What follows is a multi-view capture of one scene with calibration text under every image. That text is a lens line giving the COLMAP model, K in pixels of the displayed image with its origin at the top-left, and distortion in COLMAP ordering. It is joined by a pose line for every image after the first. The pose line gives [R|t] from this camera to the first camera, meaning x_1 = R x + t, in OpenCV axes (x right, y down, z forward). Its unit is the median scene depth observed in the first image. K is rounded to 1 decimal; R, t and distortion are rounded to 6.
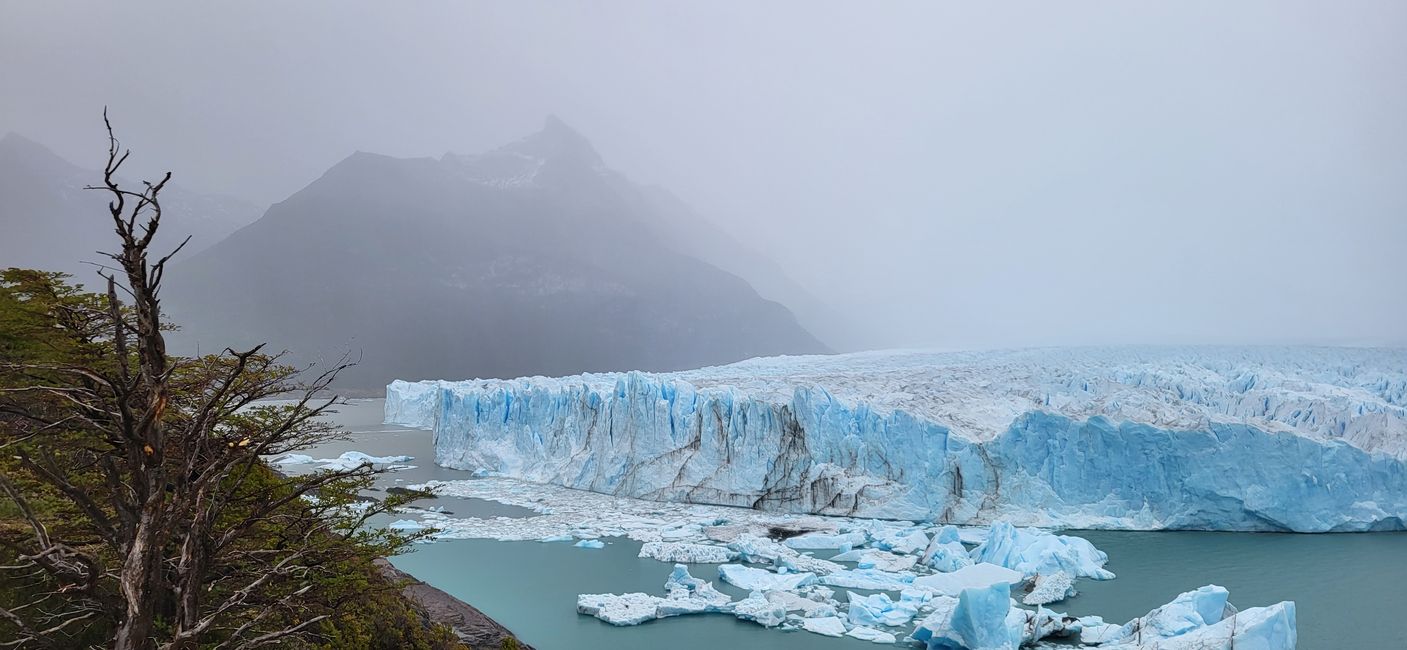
lens RADIAL K [[1077.3, 0, 685.2], [0, 1077.3, 317.2], [0, 0, 1]] dist [0.049876, -0.007570]
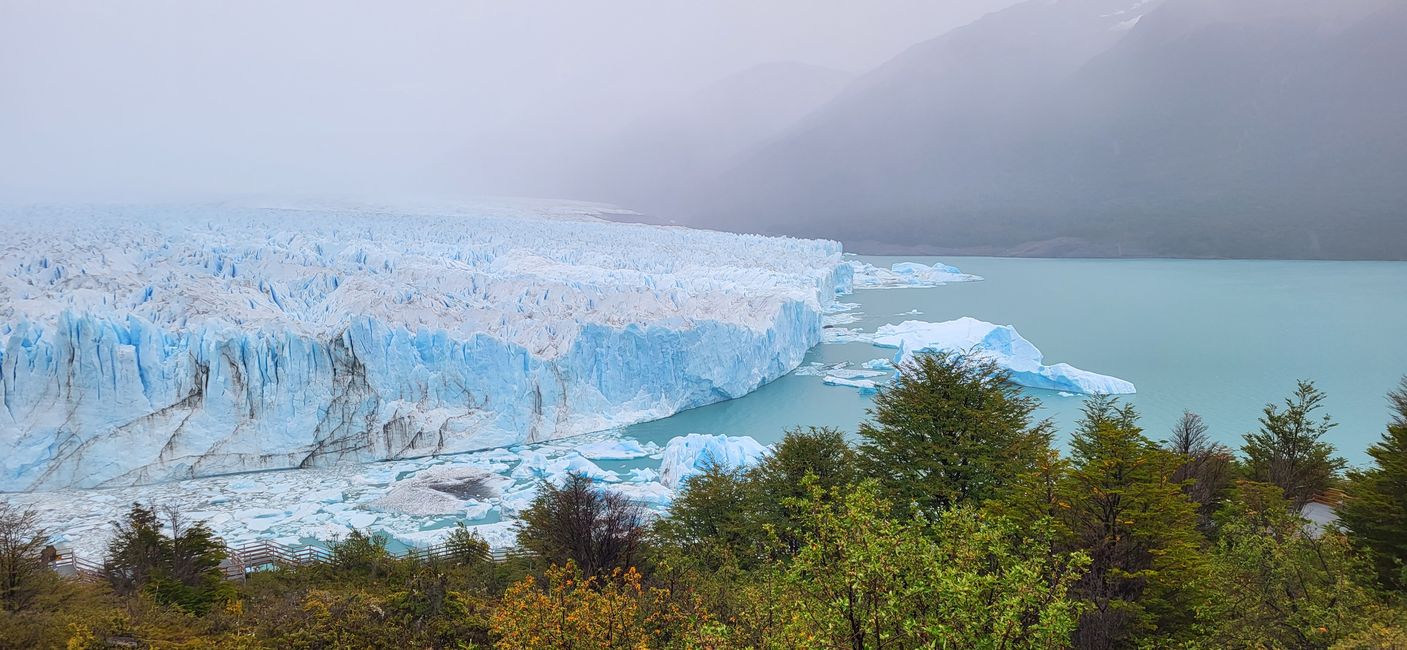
lens RADIAL K [[1073.9, 0, 704.3], [0, 1073.9, 312.4], [0, 0, 1]] dist [0.087093, -0.045415]
pose [[0.538762, -0.080089, 0.838643, -0.459785], [-0.033739, 0.992621, 0.116468, -0.046171], [-0.841782, -0.091043, 0.532084, 0.322796]]
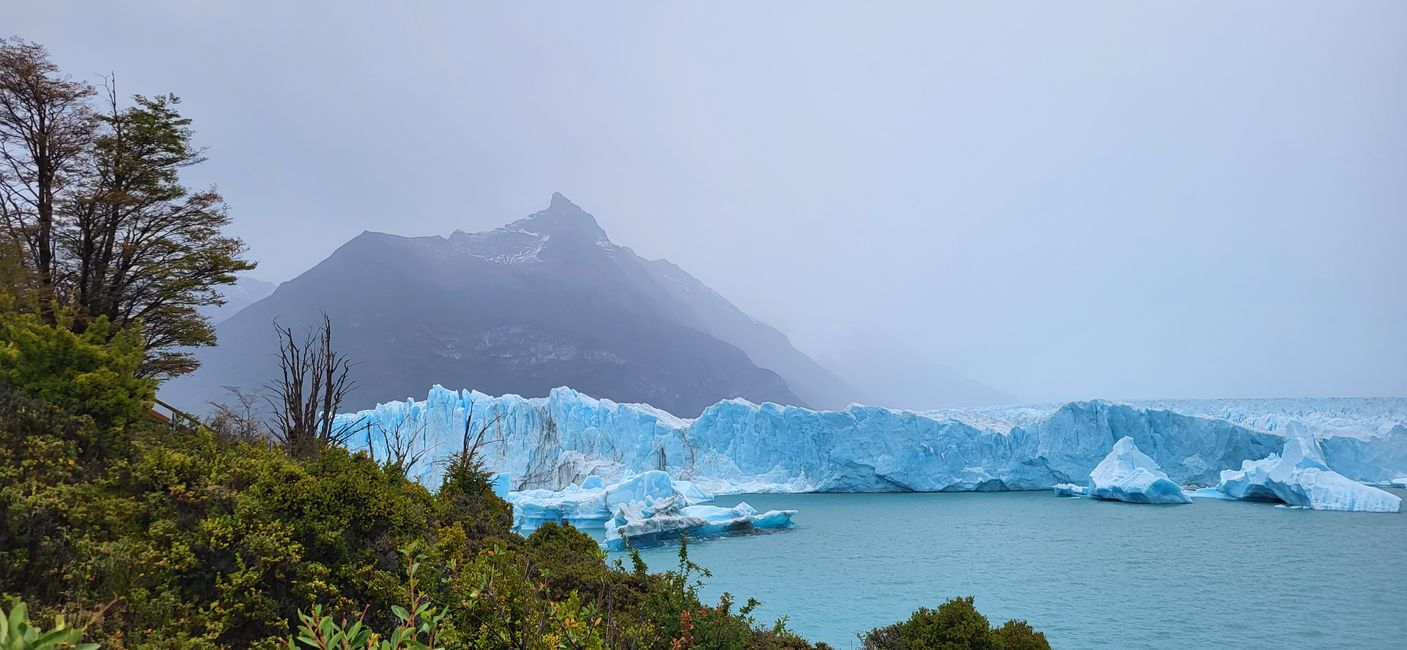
lens RADIAL K [[1080.0, 0, 696.6], [0, 1080.0, 324.1], [0, 0, 1]] dist [0.056496, -0.016982]
pose [[0.999678, -0.015564, -0.020043, 0.296310], [0.014232, 0.997787, -0.064953, 0.072547], [0.021009, 0.064647, 0.997687, -0.231757]]
